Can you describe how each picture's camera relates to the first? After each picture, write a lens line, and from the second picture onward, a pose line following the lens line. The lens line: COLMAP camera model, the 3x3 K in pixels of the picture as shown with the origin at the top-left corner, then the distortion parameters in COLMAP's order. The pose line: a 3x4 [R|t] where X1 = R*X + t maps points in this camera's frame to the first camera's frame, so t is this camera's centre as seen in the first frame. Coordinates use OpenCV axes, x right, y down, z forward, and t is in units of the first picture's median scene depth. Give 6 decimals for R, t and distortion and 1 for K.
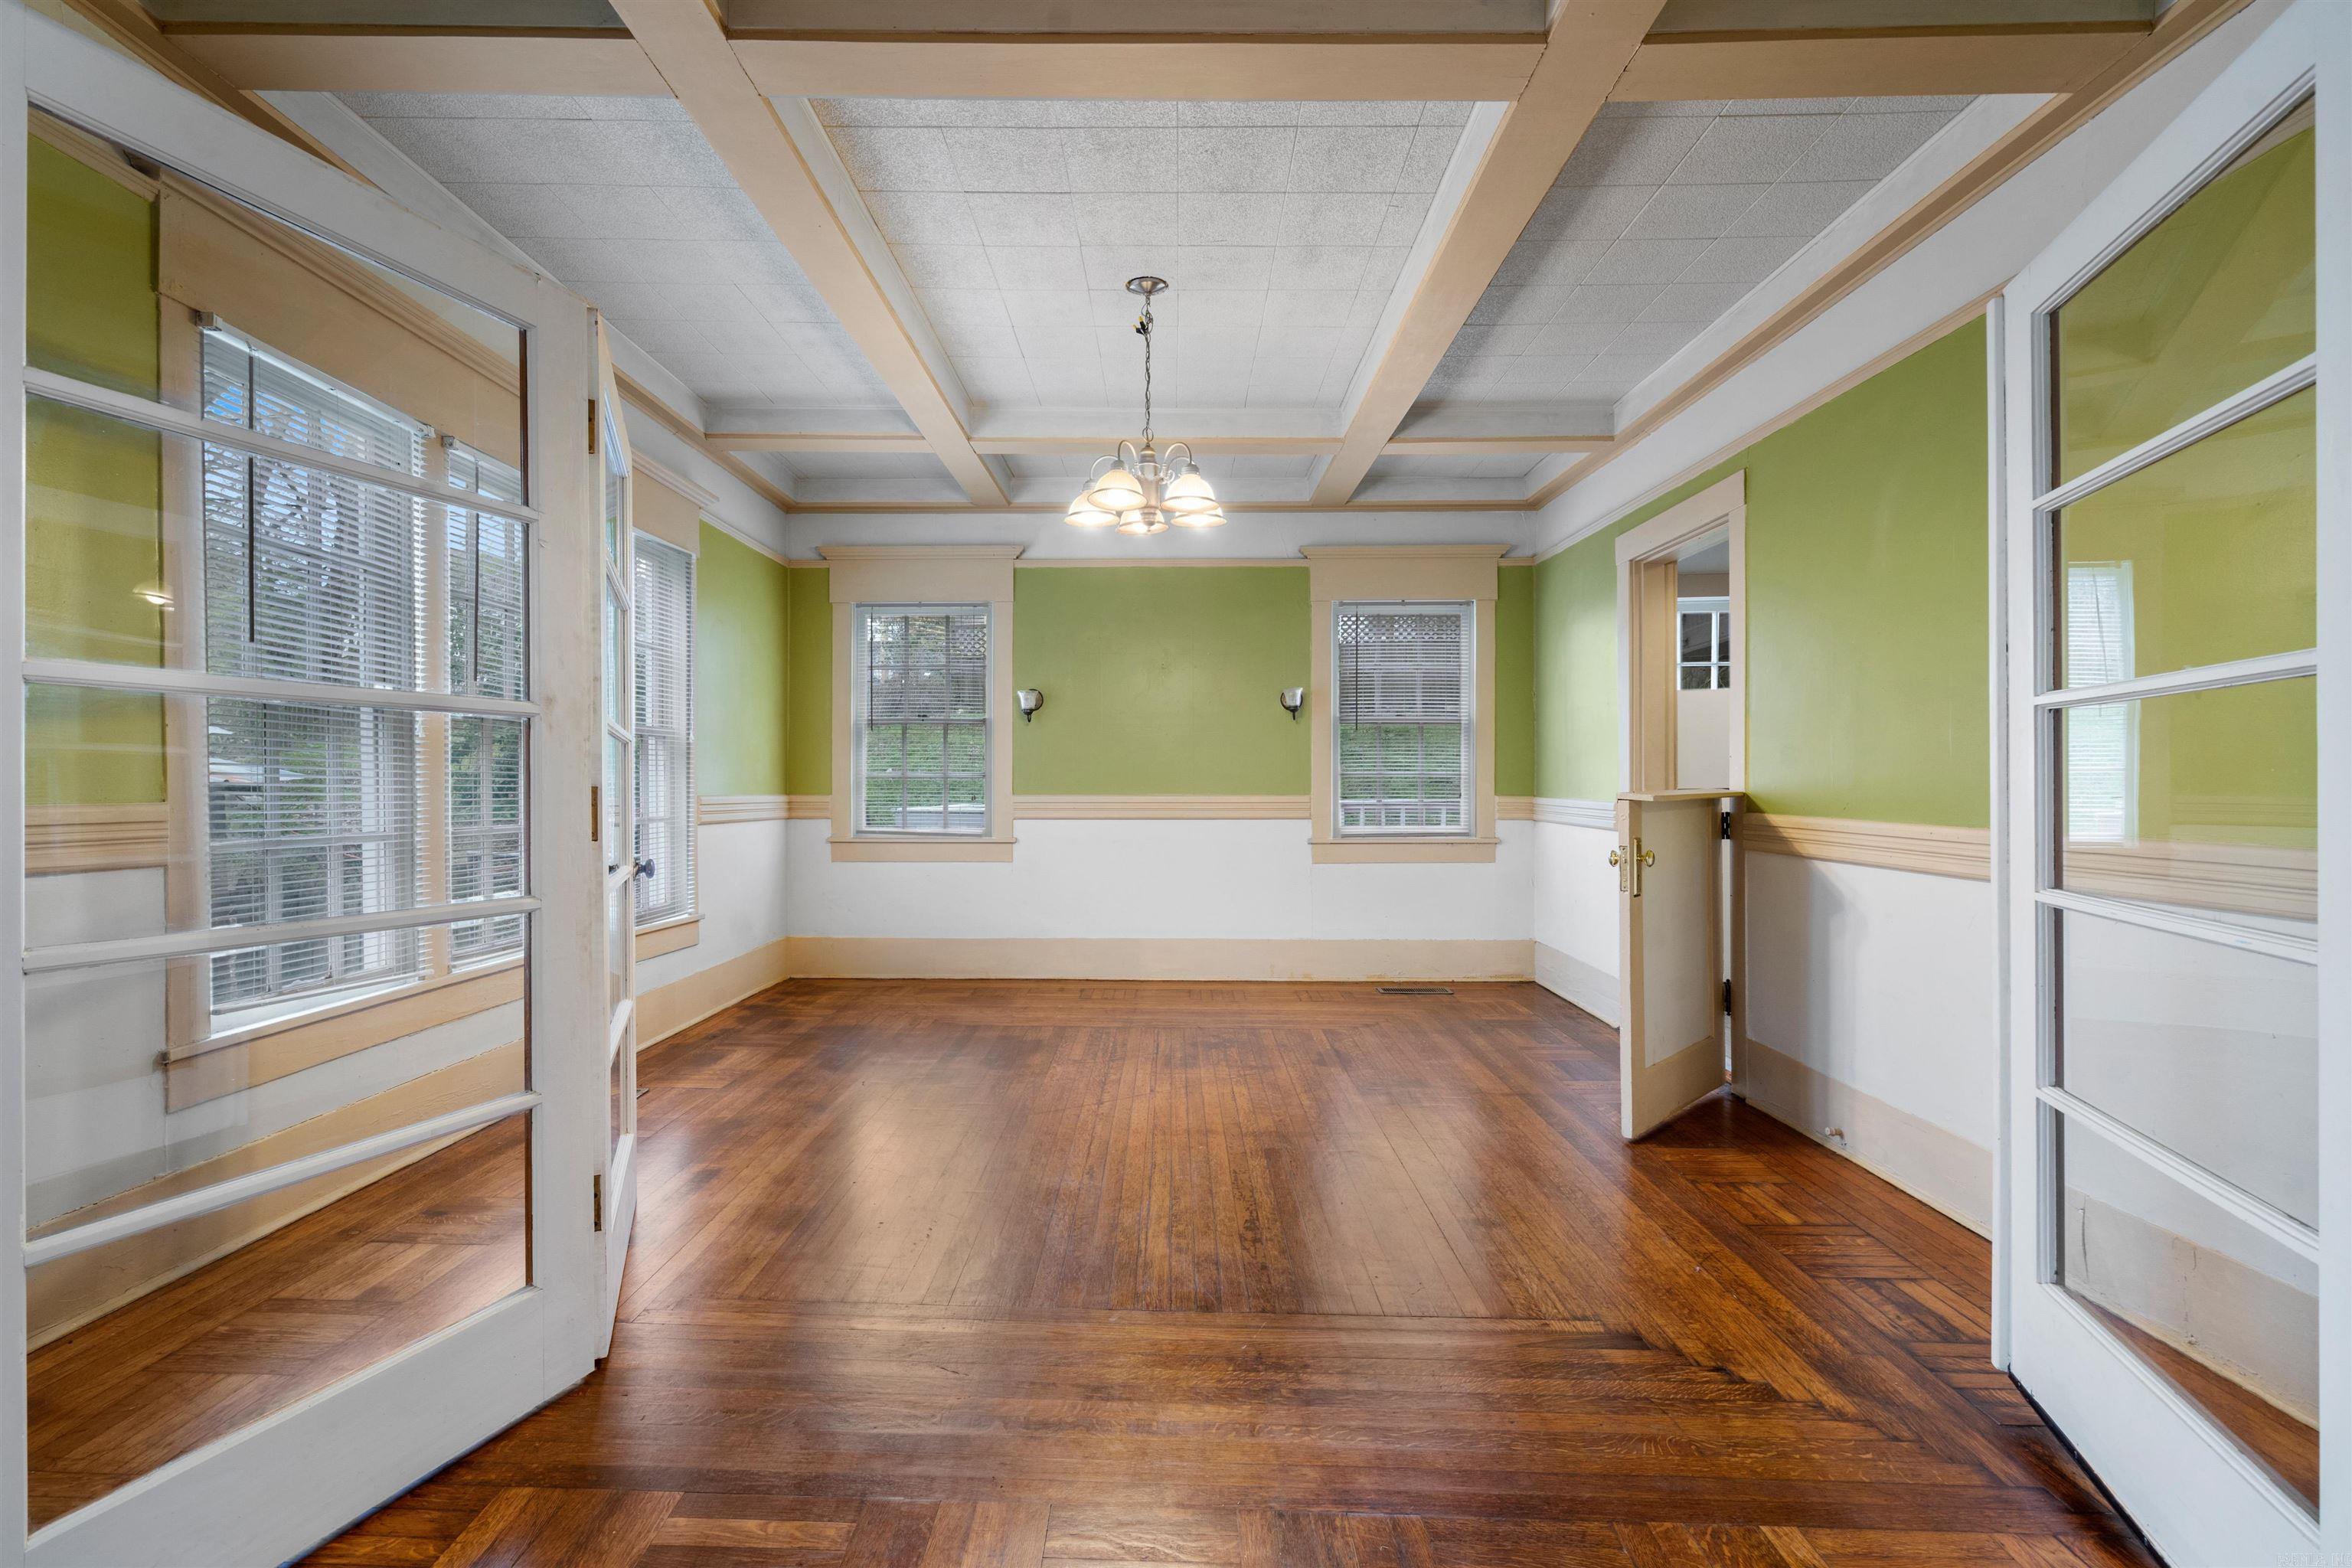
lens RADIAL K [[1072.3, 0, 1155.7], [0, 1072.3, 780.8], [0, 0, 1]] dist [0.000484, 0.000290]
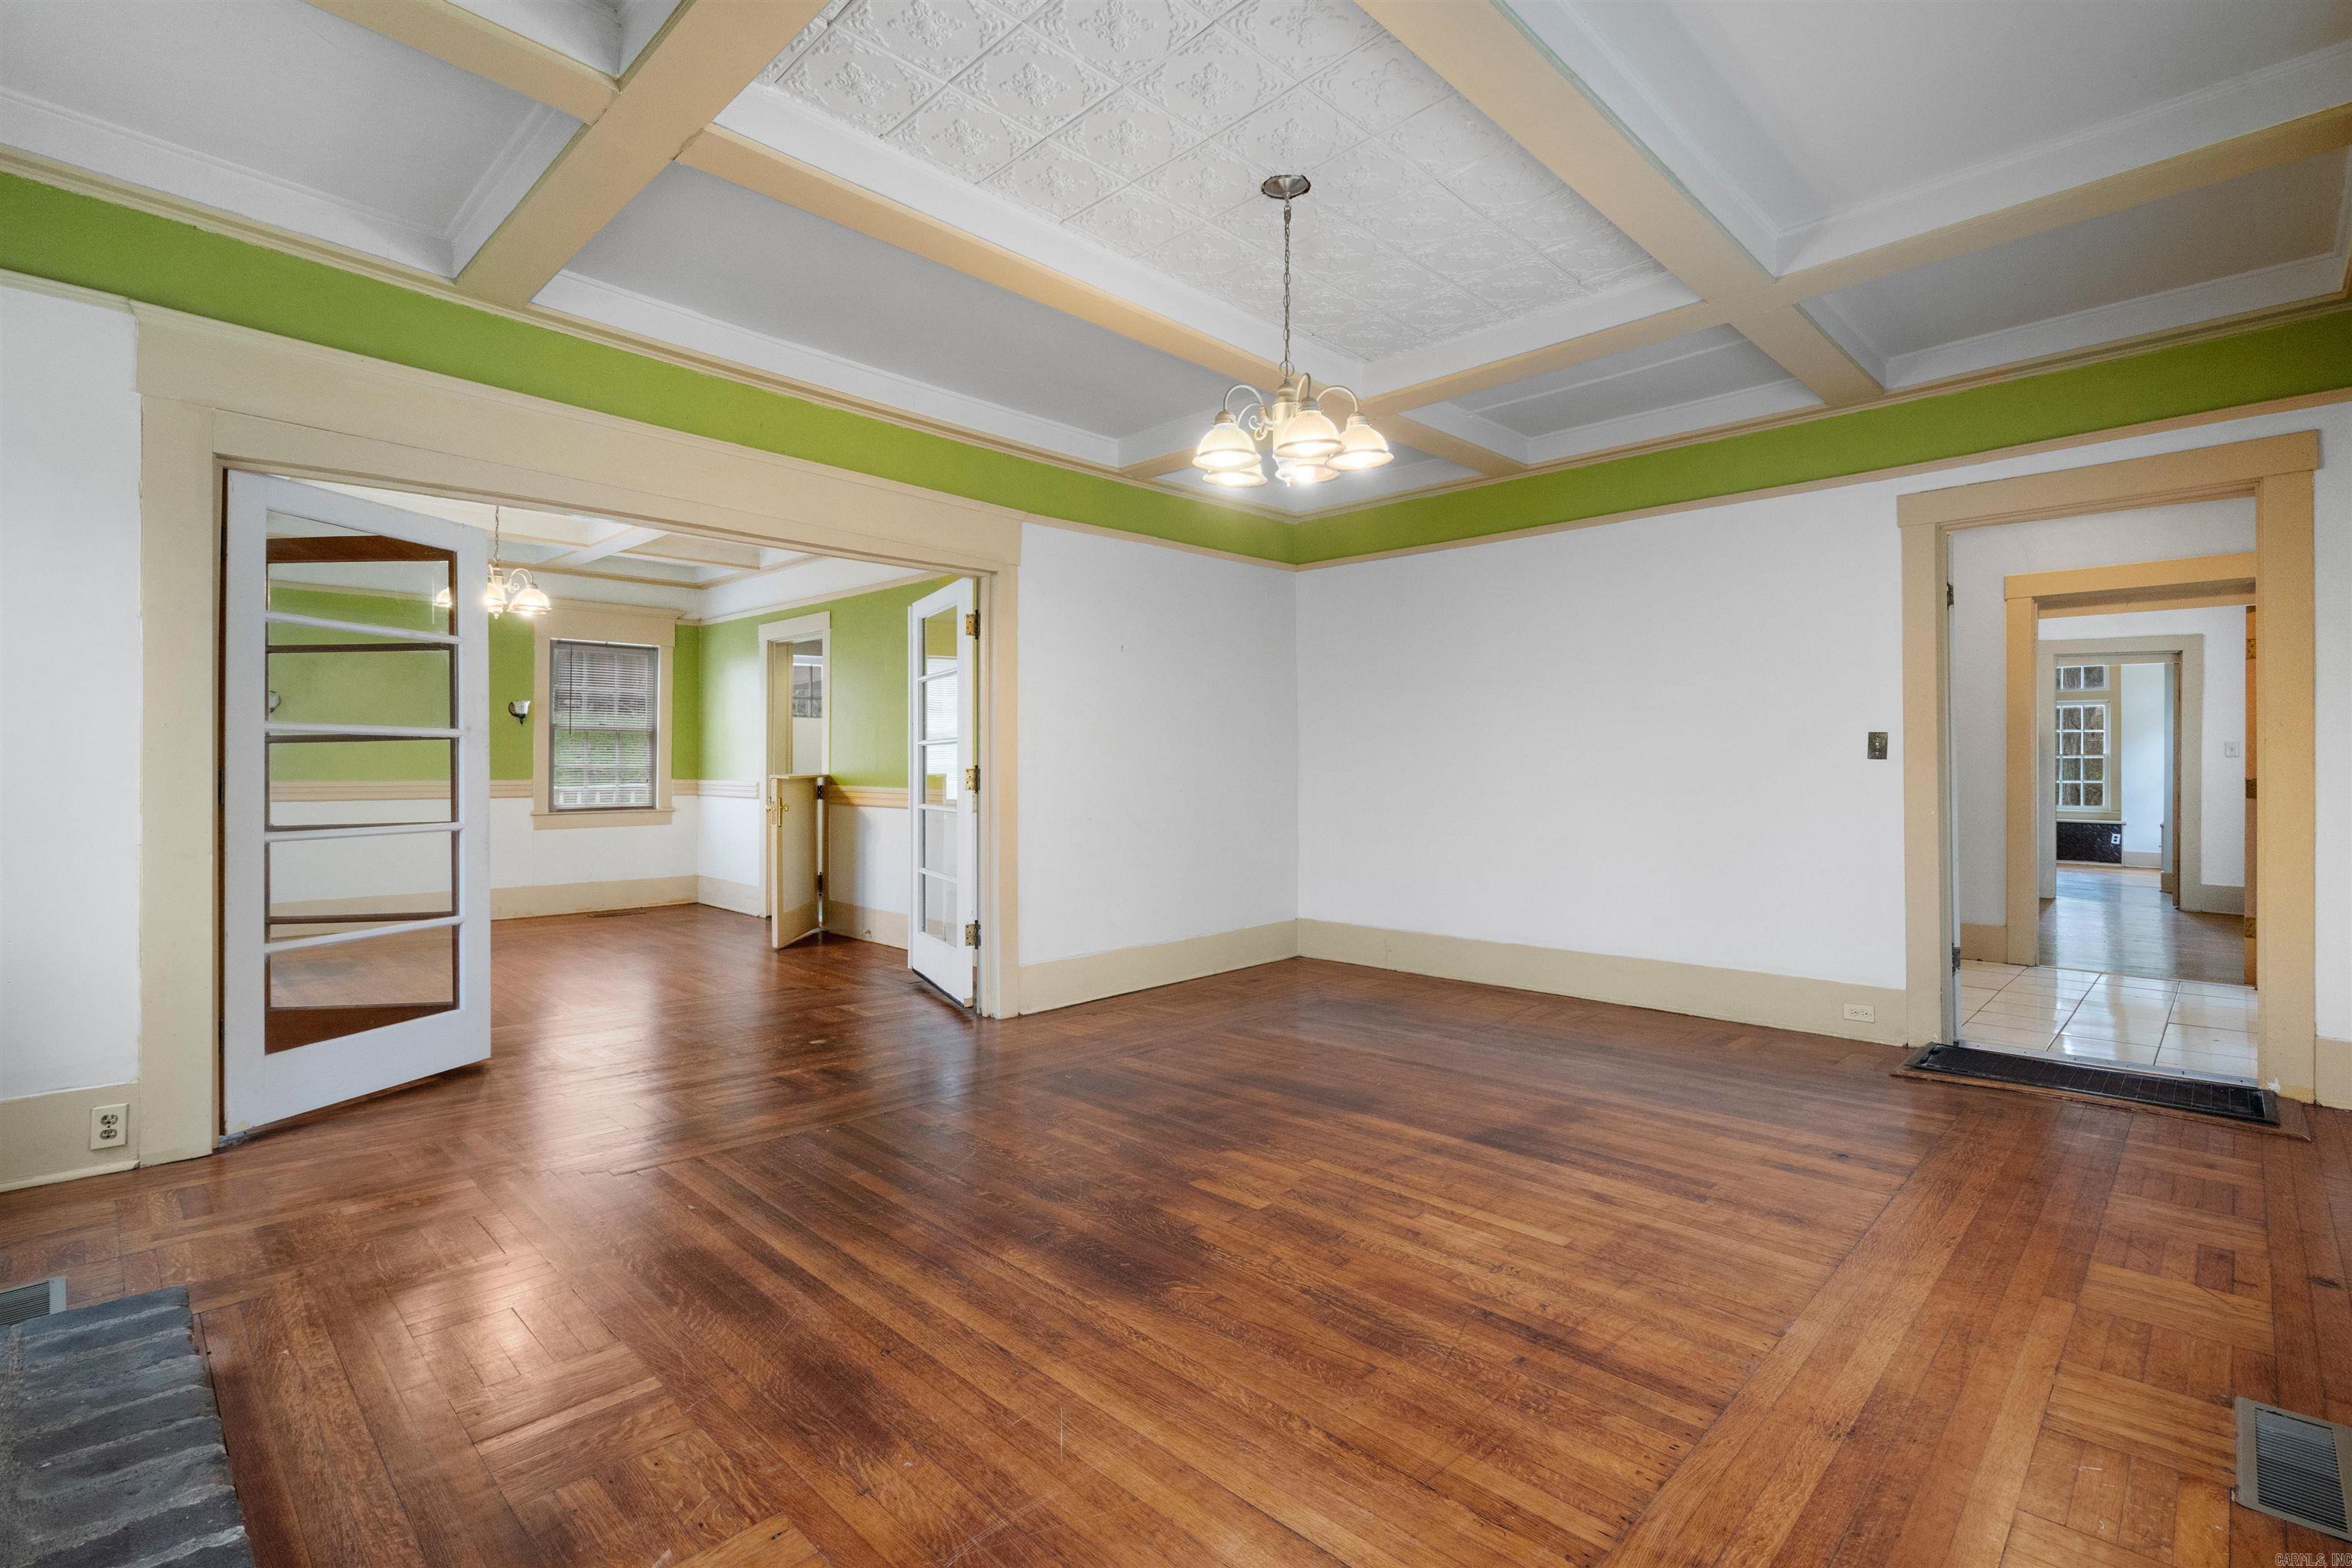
lens RADIAL K [[1094.1, 0, 1165.8], [0, 1094.1, 748.7], [0, 0, 1]] dist [-0.000680, 0.000240]
pose [[0.689782, 0.012135, 0.723915, -0.455620], [0.000466, 0.999852, -0.017205, -0.002135], [-0.724017, 0.012206, 0.689674, -0.792762]]
